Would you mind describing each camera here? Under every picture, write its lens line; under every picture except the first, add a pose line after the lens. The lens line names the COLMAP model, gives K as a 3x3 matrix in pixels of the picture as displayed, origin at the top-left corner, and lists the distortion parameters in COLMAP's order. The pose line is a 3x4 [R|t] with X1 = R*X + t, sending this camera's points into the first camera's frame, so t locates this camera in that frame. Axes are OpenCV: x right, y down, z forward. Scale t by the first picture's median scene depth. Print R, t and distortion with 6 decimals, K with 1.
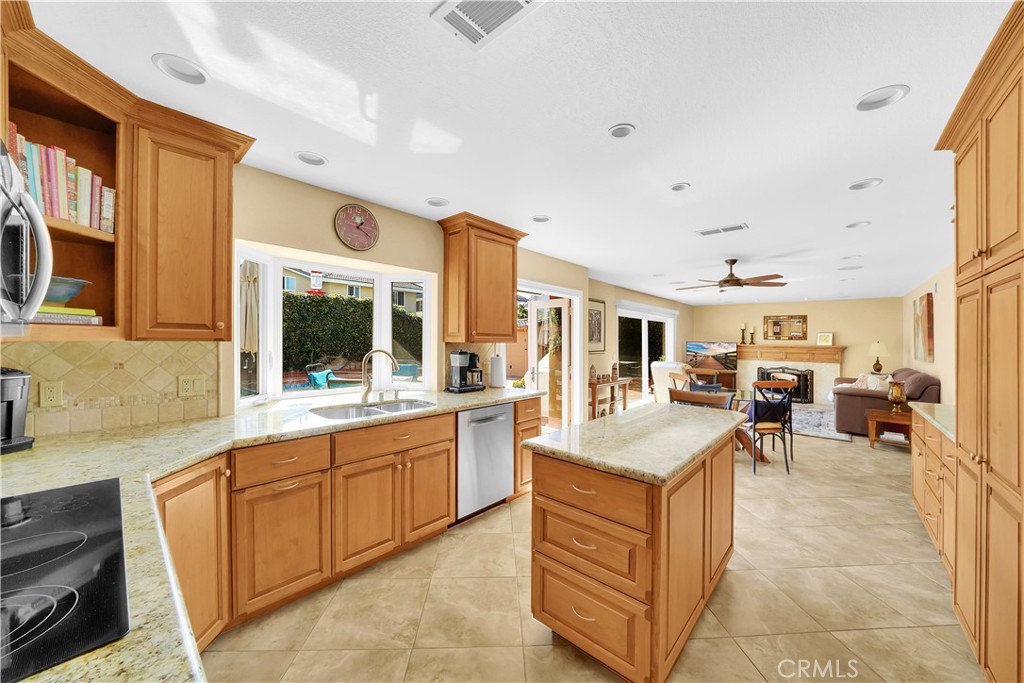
lens RADIAL K [[371.8, 0, 521.2], [0, 371.8, 346.0], [0, 0, 1]] dist [-0.030171, 0.002634]
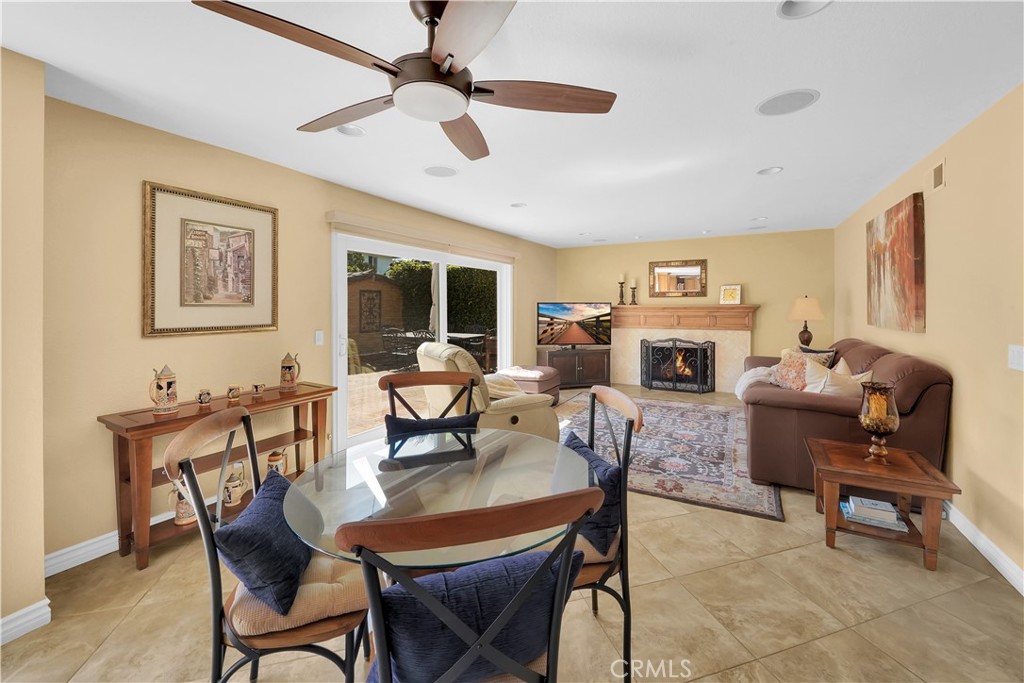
lens RADIAL K [[380.4, 0, 536.2], [0, 380.4, 320.5], [0, 0, 1]] dist [-0.016301, -0.000142]
pose [[0.975837, -0.026074, 0.216940, 0.334026], [0.020548, 0.999405, 0.027689, 0.002022], [-0.217533, -0.022562, 0.975792, 0.397891]]
